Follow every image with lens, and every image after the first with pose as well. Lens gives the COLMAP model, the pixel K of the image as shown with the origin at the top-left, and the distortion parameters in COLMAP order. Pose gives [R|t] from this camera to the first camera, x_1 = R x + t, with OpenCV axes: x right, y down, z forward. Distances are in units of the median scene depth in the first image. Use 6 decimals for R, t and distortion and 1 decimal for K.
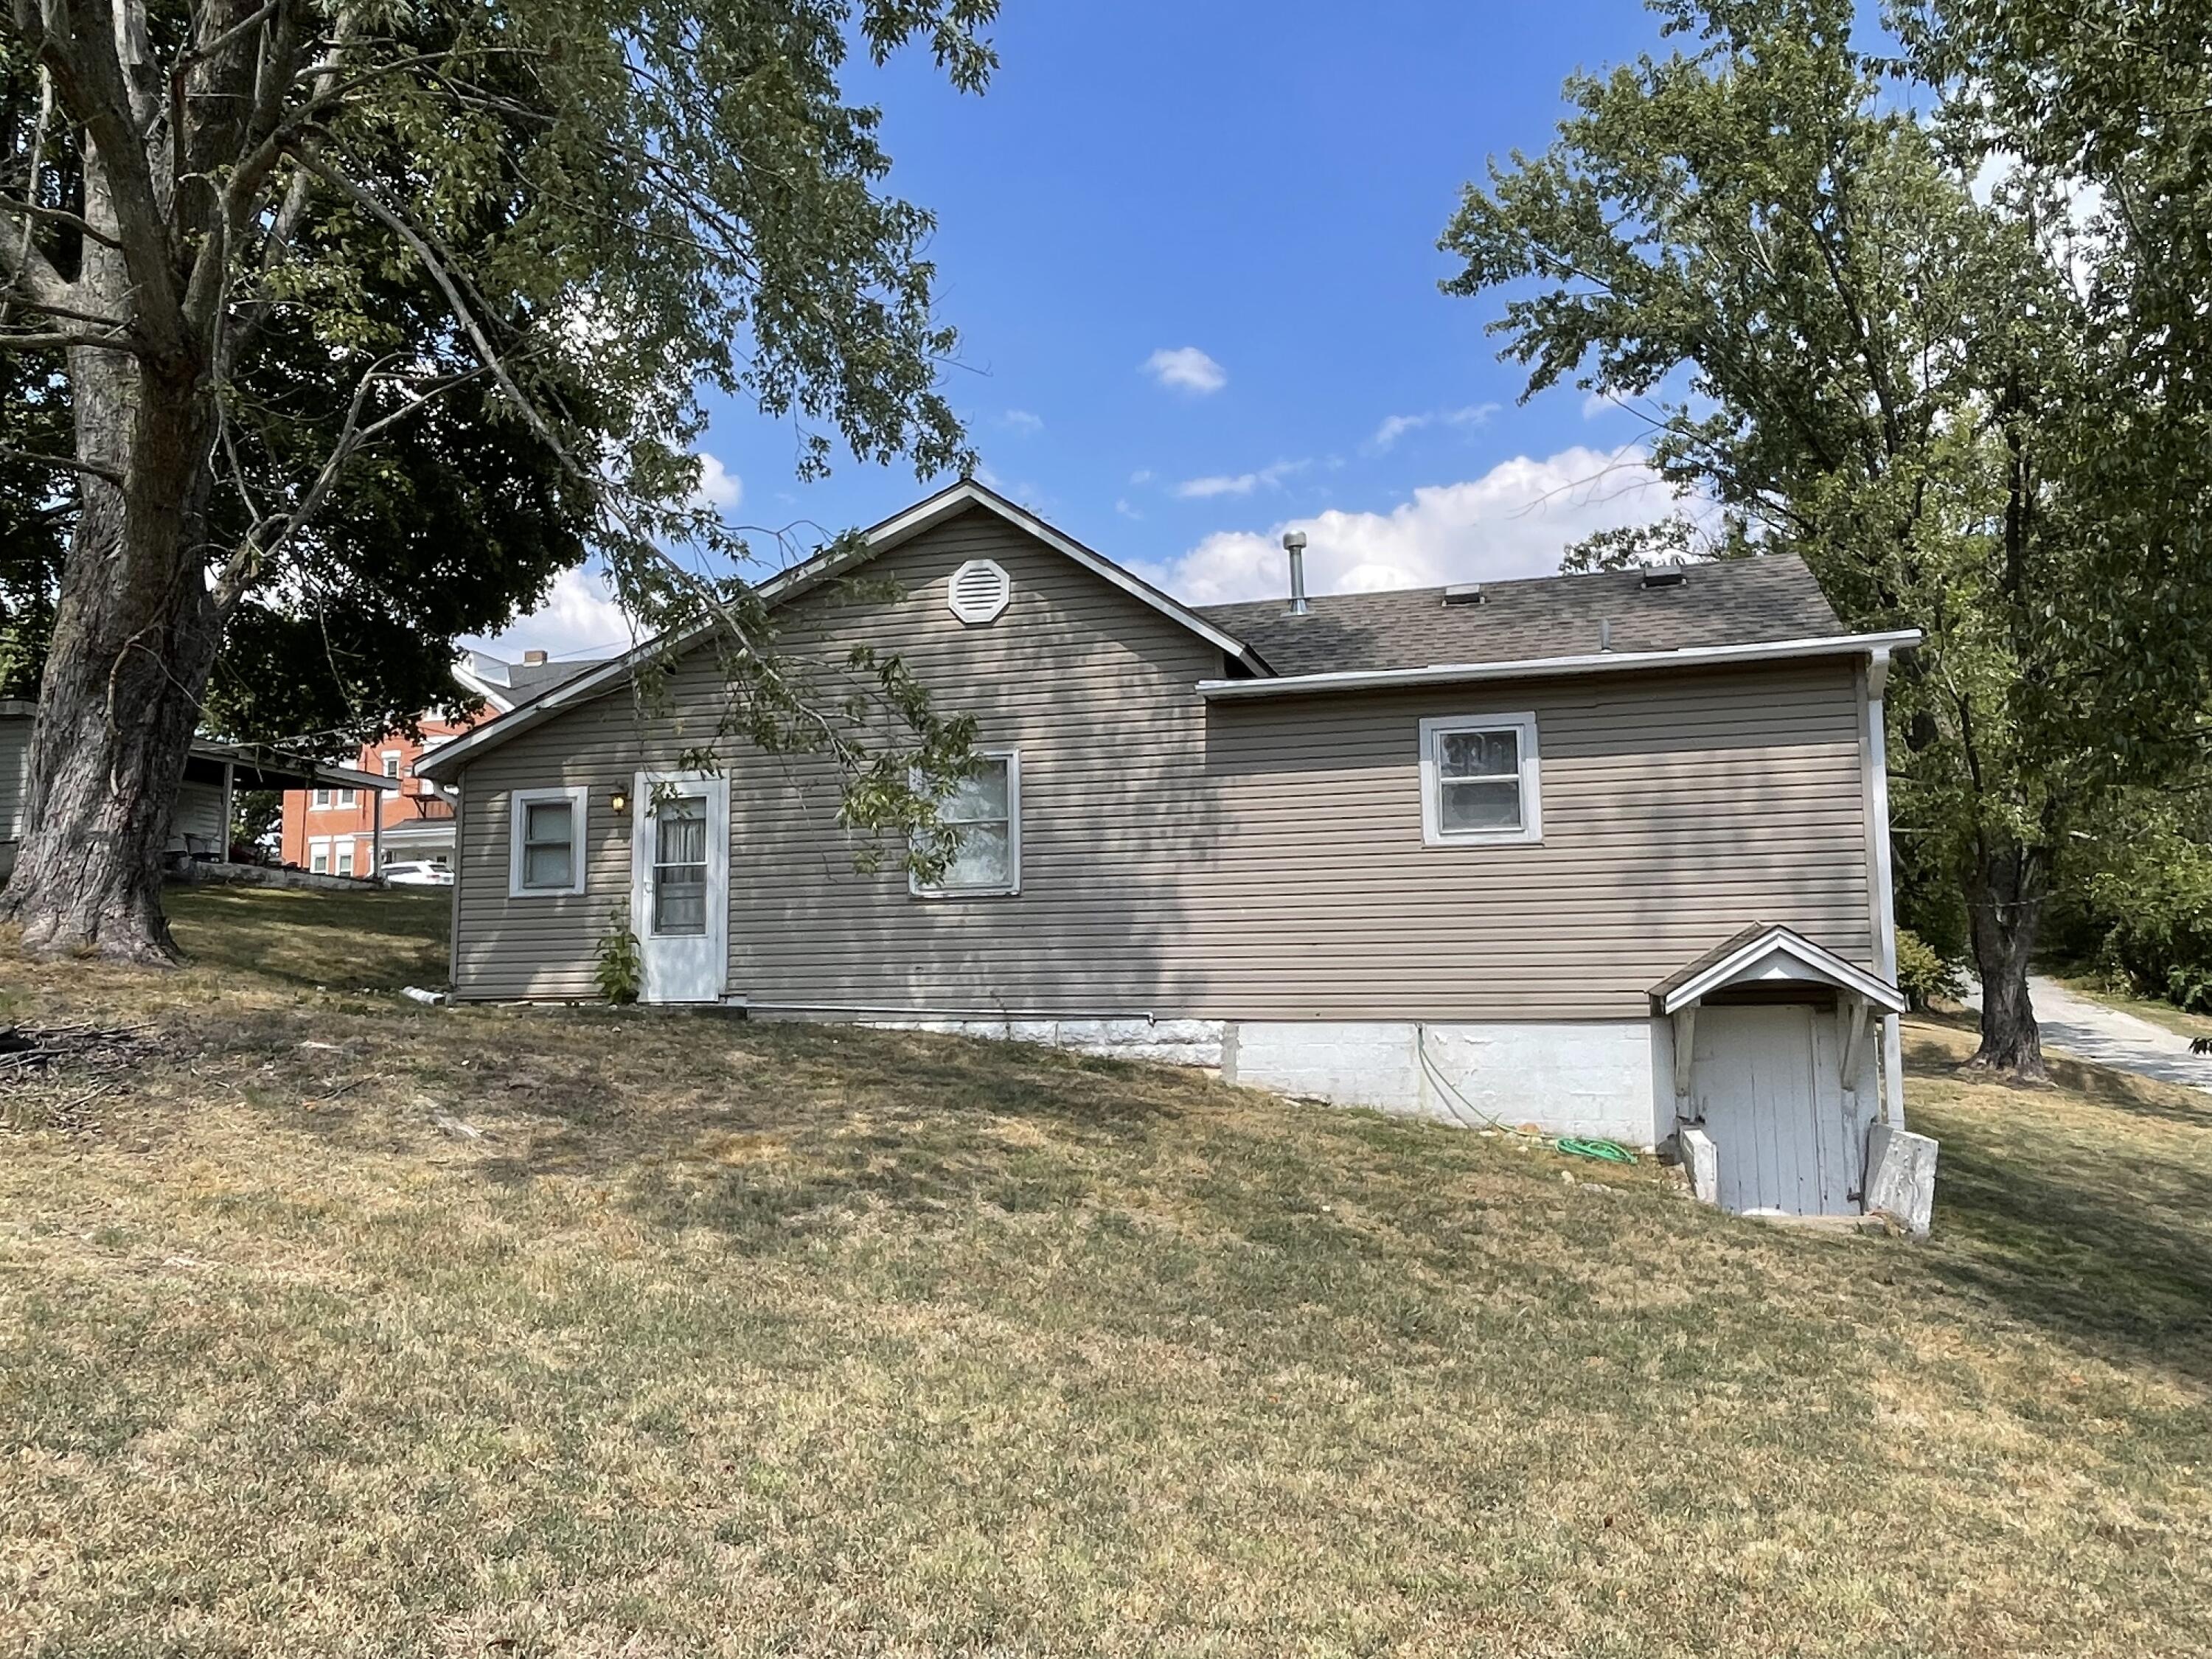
lens RADIAL K [[1541.9, 0, 1106.0], [0, 1541.9, 829.5], [0, 0, 1]] dist [-0.000582, -0.000113]
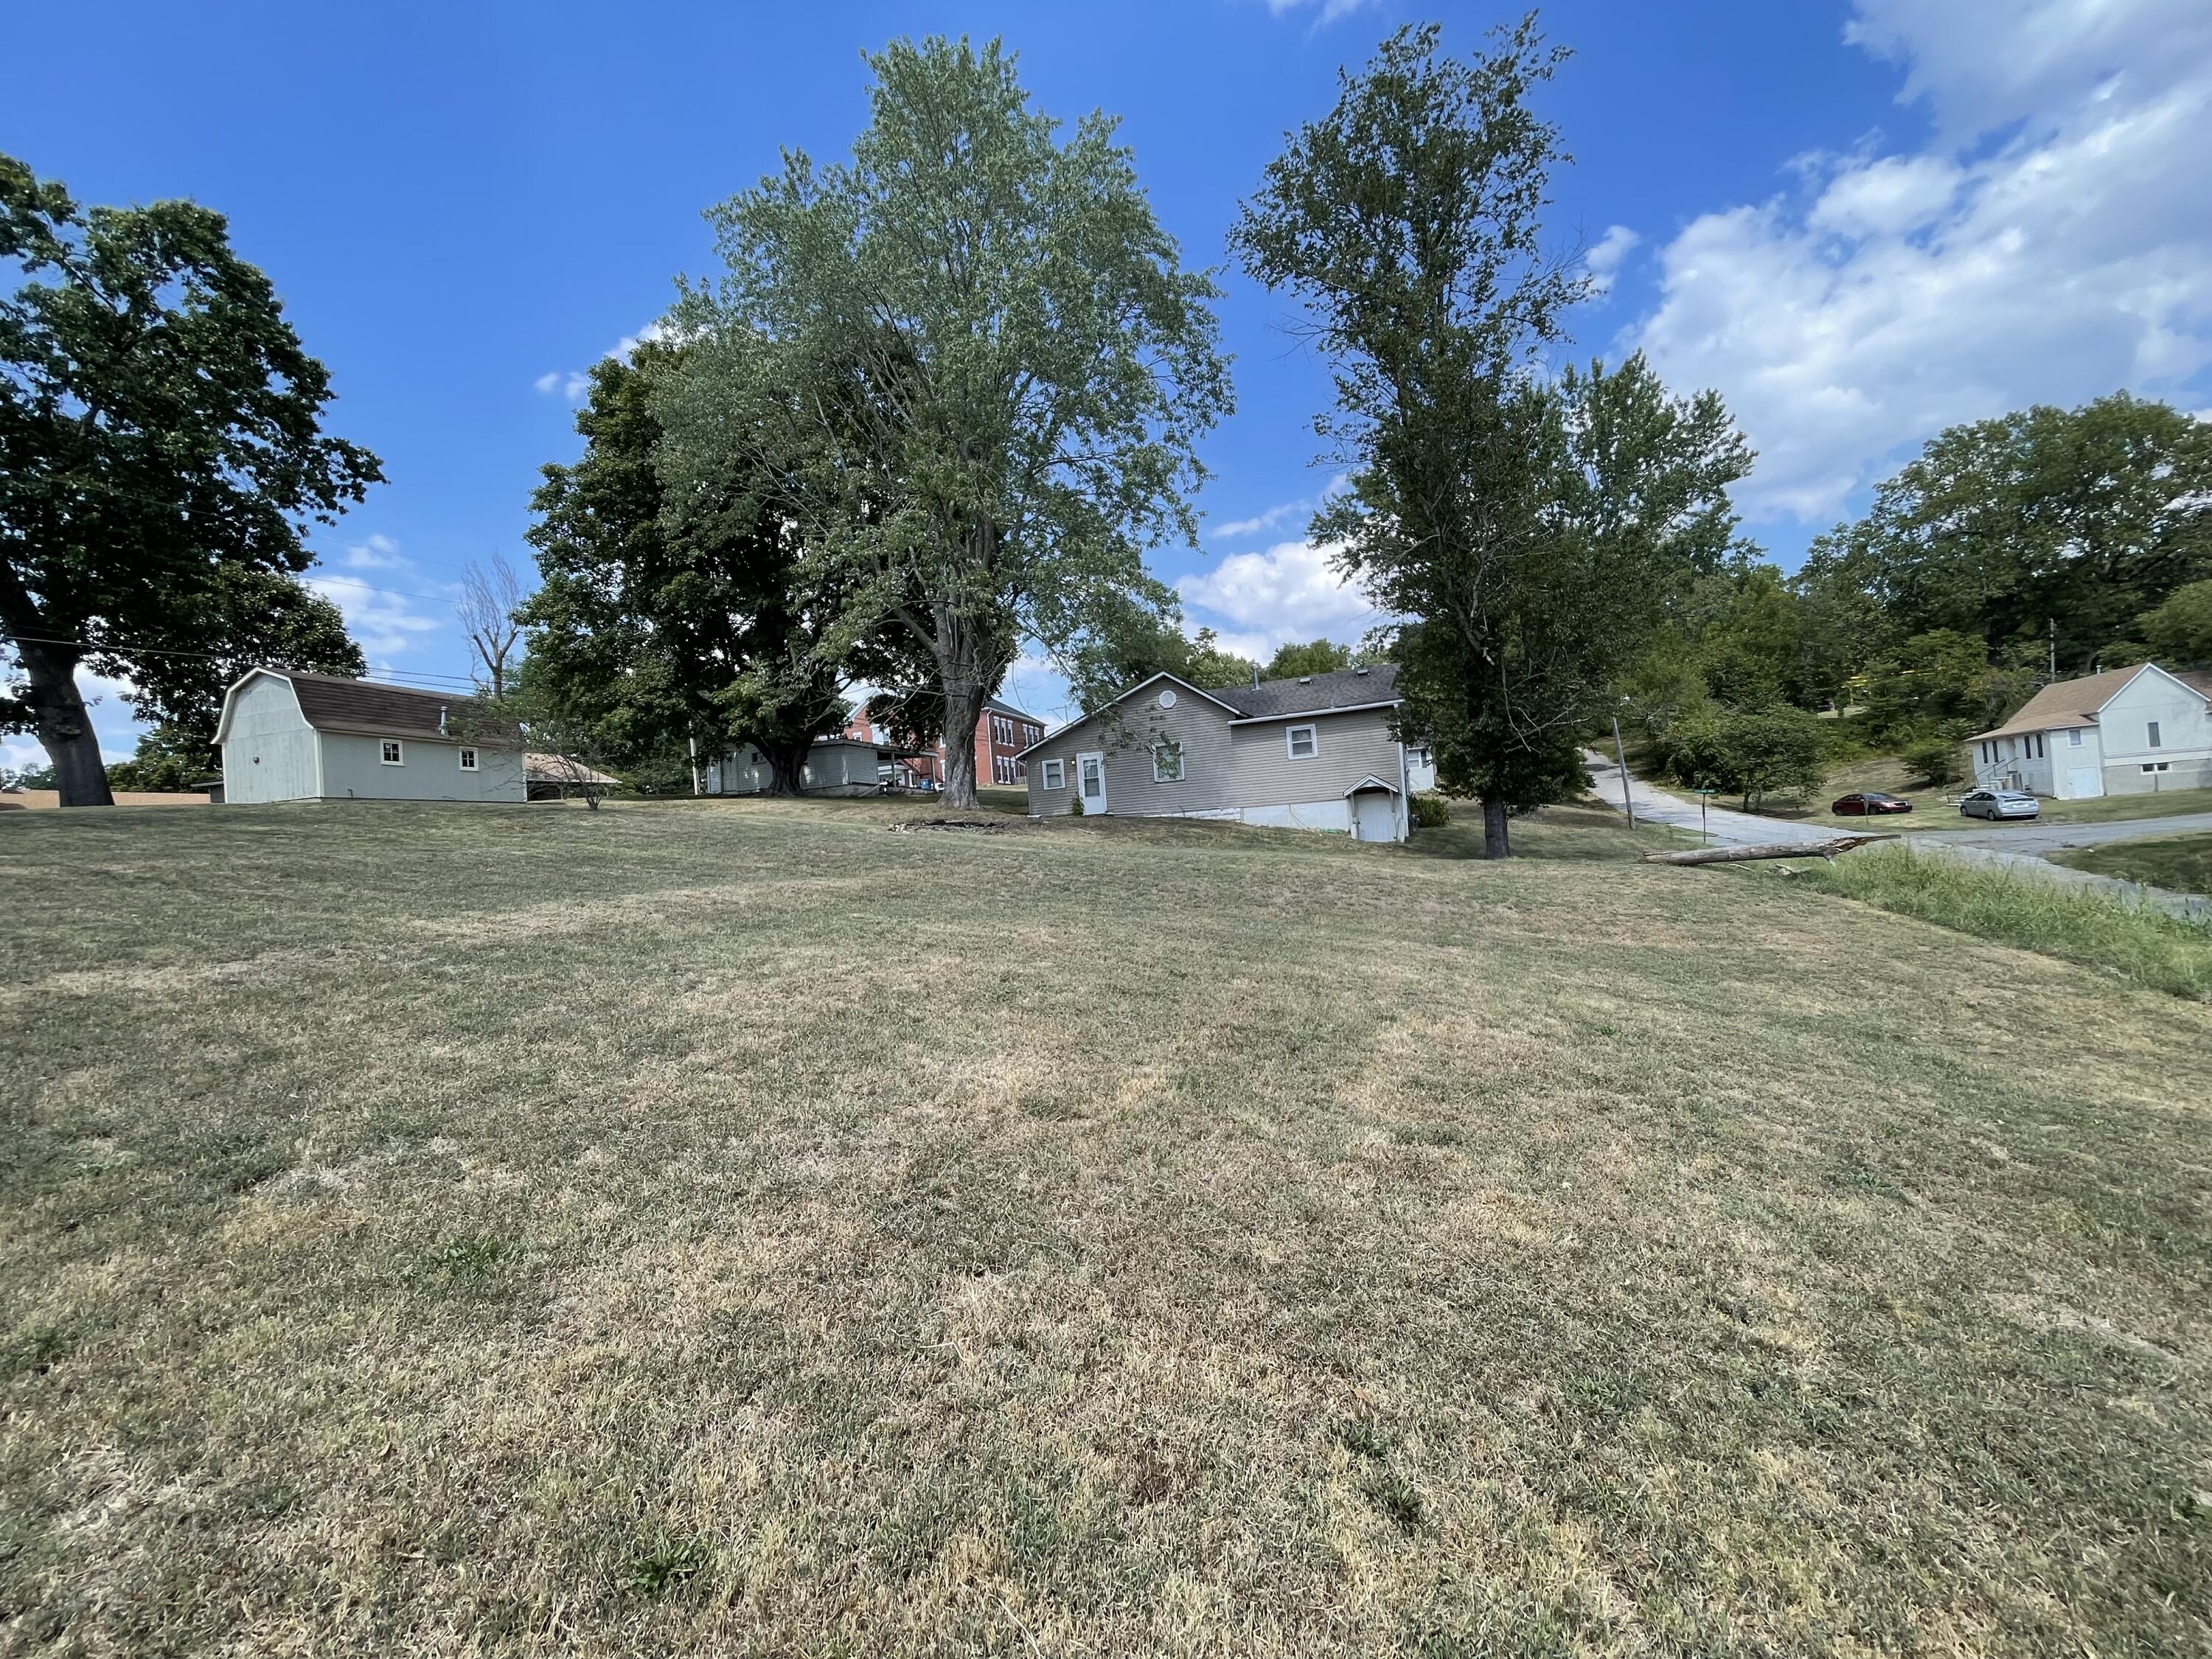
lens RADIAL K [[892.2, 0, 1106.0], [0, 892.2, 829.5], [0, 0, 1]] dist [0.000559, 0.000106]
pose [[0.993387, -0.067247, -0.093064, -0.052931], [0.076392, 0.992204, 0.098463, -0.067038], [0.085717, -0.104921, 0.990780, -1.231403]]
